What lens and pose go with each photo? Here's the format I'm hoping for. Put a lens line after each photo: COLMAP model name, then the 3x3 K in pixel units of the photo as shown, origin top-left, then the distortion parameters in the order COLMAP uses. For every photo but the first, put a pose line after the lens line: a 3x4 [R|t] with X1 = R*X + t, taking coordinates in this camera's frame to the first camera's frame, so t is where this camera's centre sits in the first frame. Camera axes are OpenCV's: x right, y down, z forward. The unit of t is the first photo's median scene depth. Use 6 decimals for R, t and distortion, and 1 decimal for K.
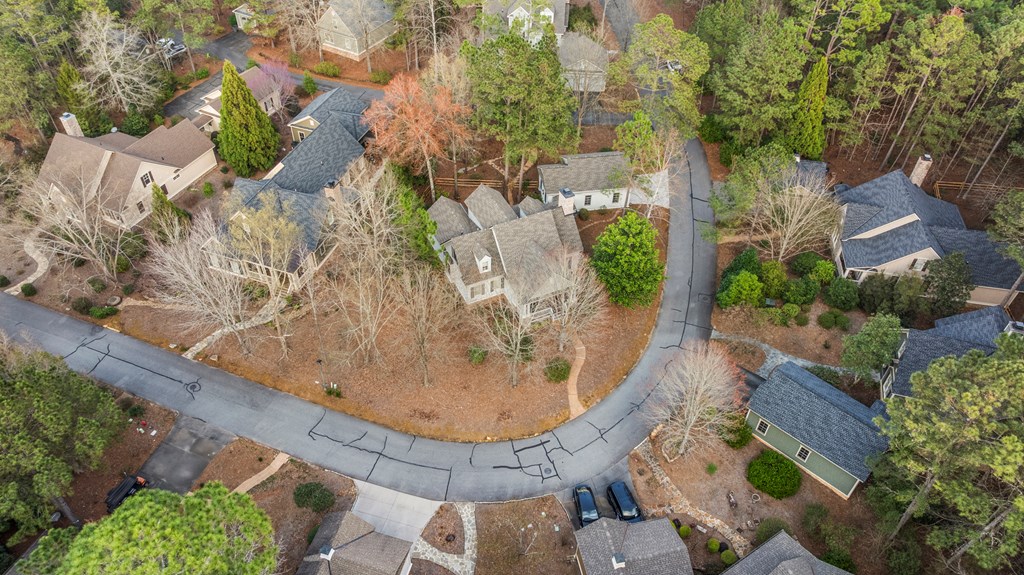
lens RADIAL K [[729.8, 0, 507.4], [0, 729.8, 288.0], [0, 0, 1]] dist [-0.075209, 0.080515]
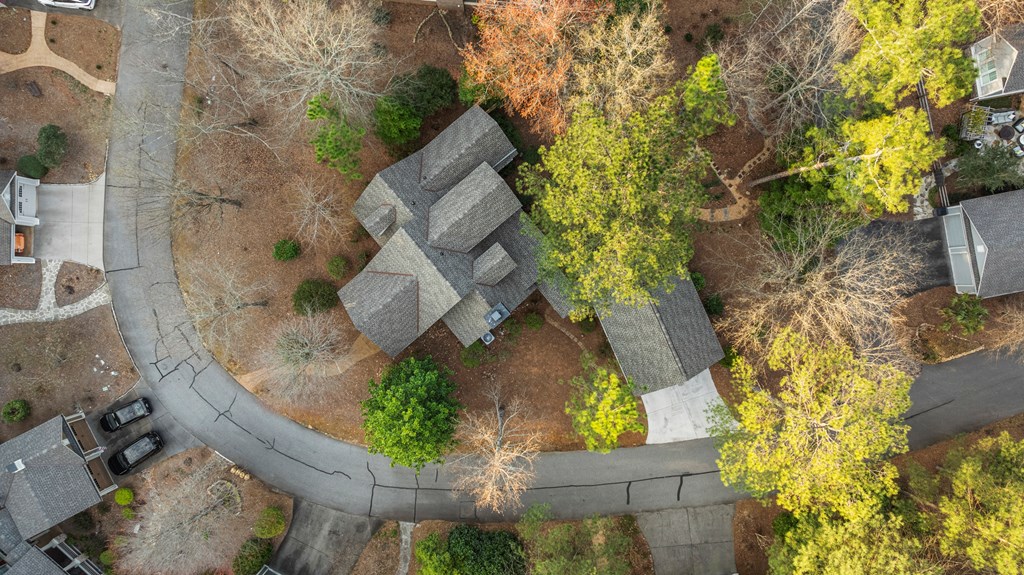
lens RADIAL K [[729.8, 0, 507.4], [0, 729.8, 288.0], [0, 0, 1]] dist [-0.075209, 0.080515]
pose [[0.257033, 0.966402, -0.001326, 0.075492], [-0.674359, 0.180342, 0.716042, -0.765354], [0.692224, -0.183152, 0.698056, 0.692305]]
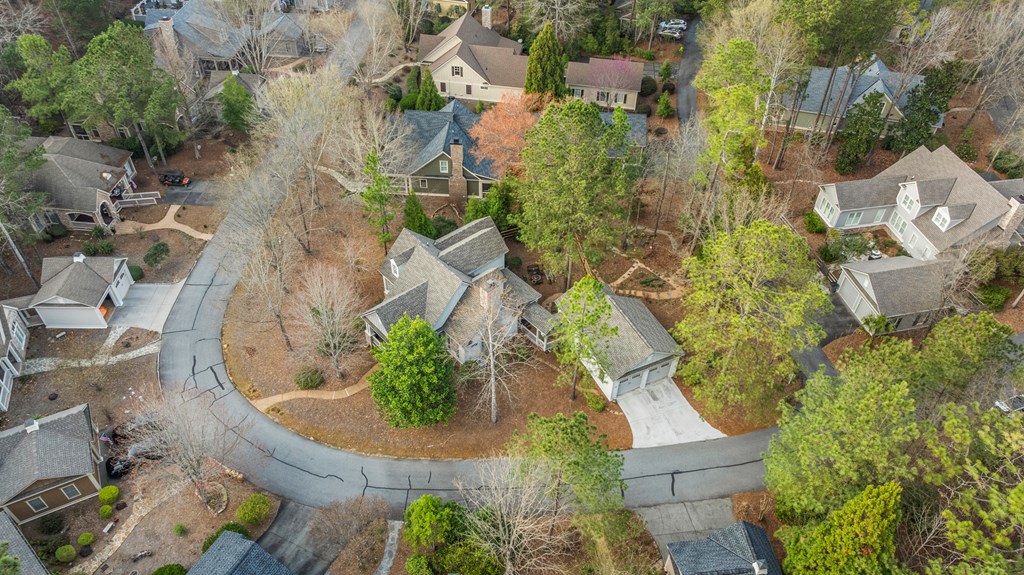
lens RADIAL K [[729.8, 0, 507.4], [0, 729.8, 288.0], [0, 0, 1]] dist [-0.075209, 0.080515]
pose [[0.275061, 0.654450, -0.704298, 0.840690], [-0.677802, 0.651537, 0.340710, -0.530701], [0.681854, 0.383659, 0.622801, 0.624294]]
